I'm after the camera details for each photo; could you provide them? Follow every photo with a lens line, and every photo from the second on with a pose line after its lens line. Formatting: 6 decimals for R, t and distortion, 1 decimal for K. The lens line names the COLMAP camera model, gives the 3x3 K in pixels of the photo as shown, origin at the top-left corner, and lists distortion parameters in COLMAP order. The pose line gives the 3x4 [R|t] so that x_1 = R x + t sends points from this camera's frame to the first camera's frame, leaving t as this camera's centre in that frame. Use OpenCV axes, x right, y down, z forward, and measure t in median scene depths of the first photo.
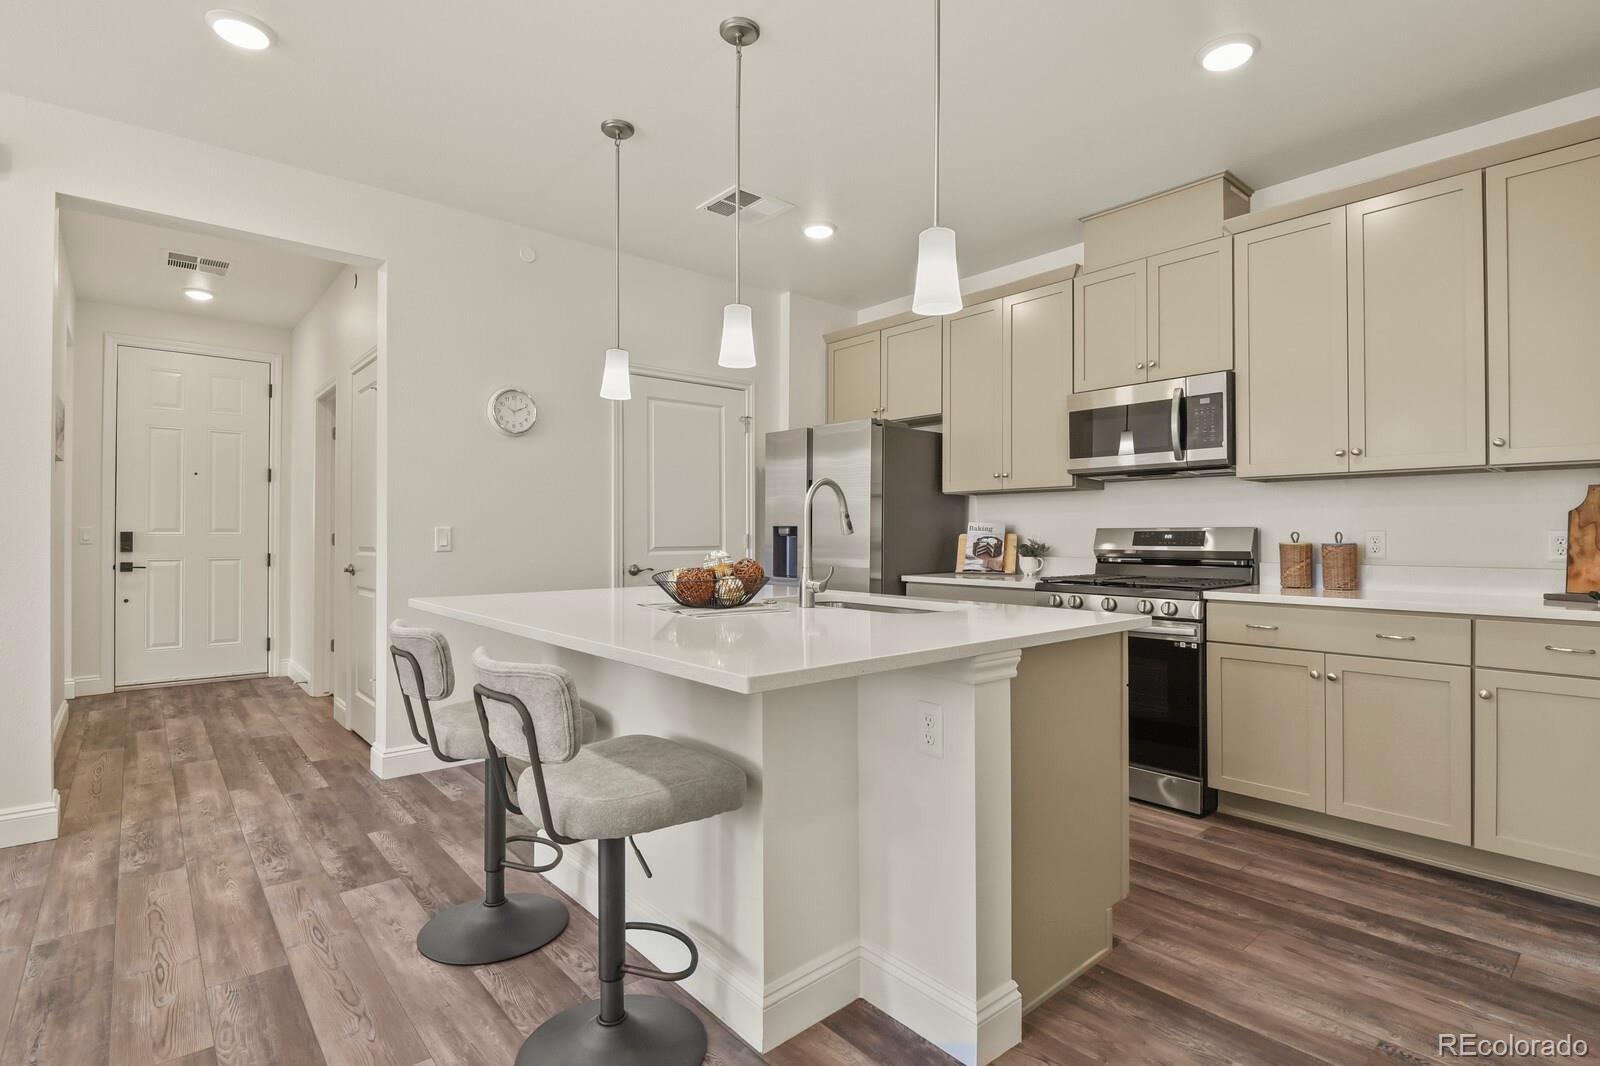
lens RADIAL K [[782.2, 0, 812.3], [0, 782.2, 534.1], [0, 0, 1]] dist [-0.011059, -0.000394]
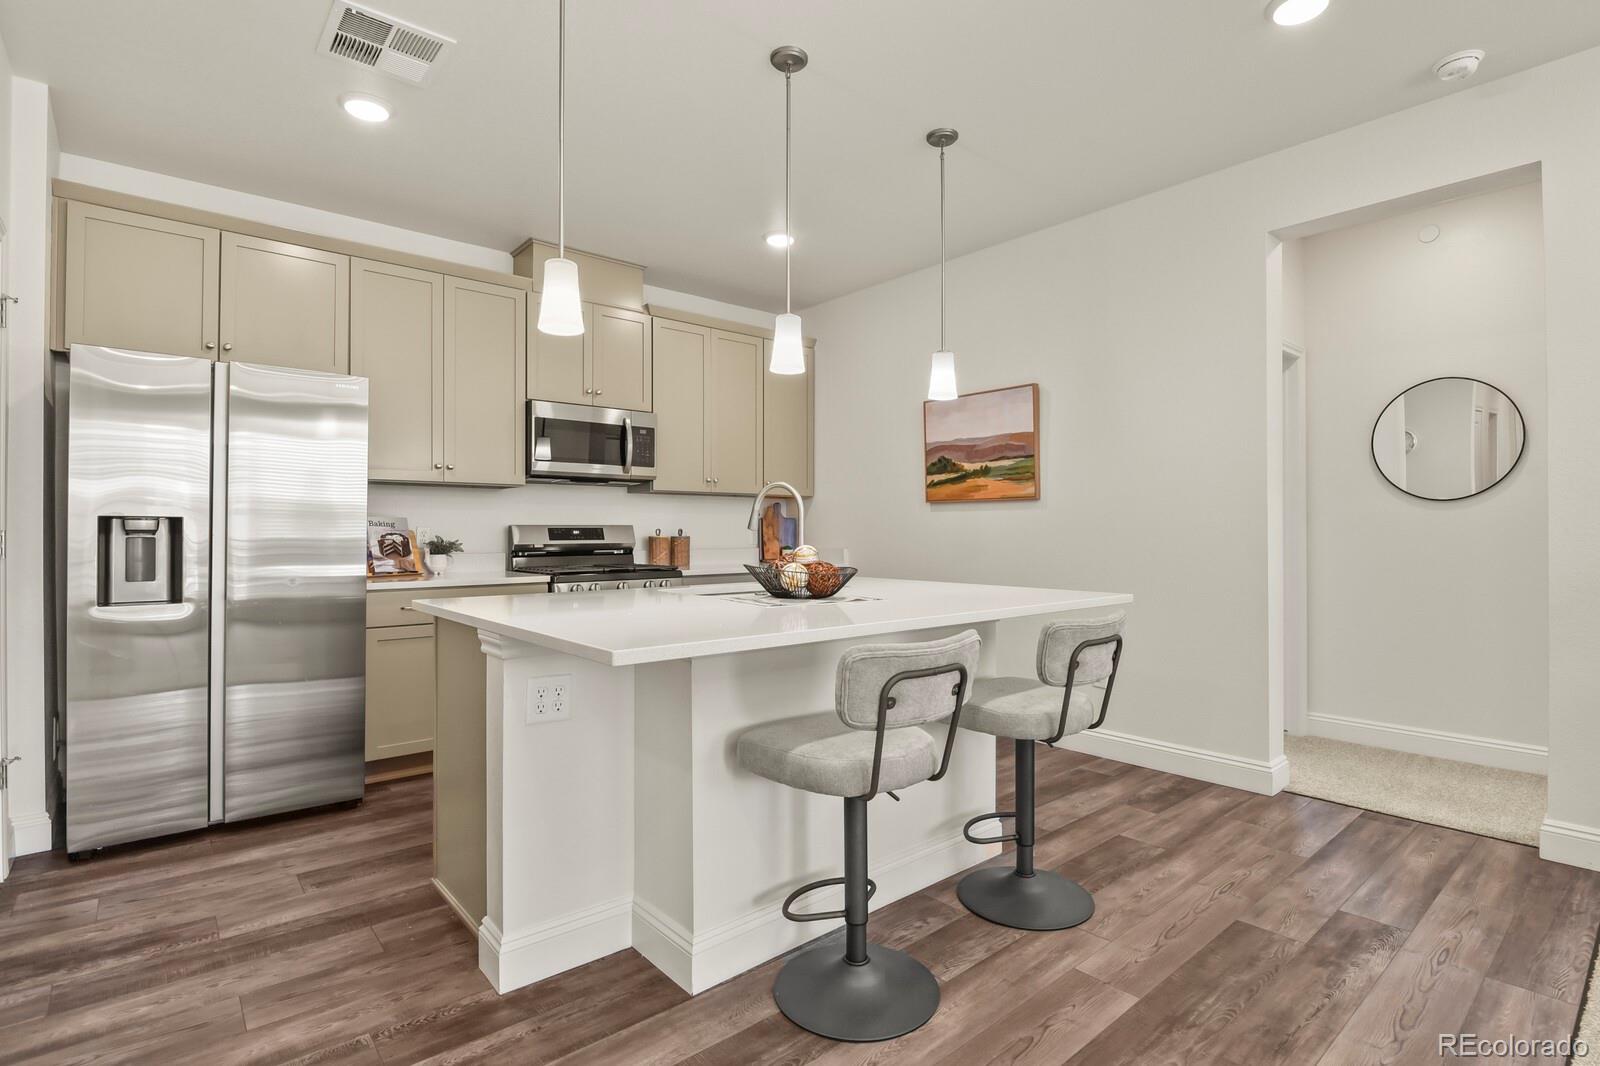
lens RADIAL K [[782.2, 0, 808.6], [0, 782.2, 529.2], [0, 0, 1]] dist [-0.011059, -0.000394]
pose [[0.005632, 0.001864, 0.999982, -0.872742], [0.001046, 0.999998, -0.001870, 0.001167], [-0.999984, 0.001056, 0.005630, 0.723270]]
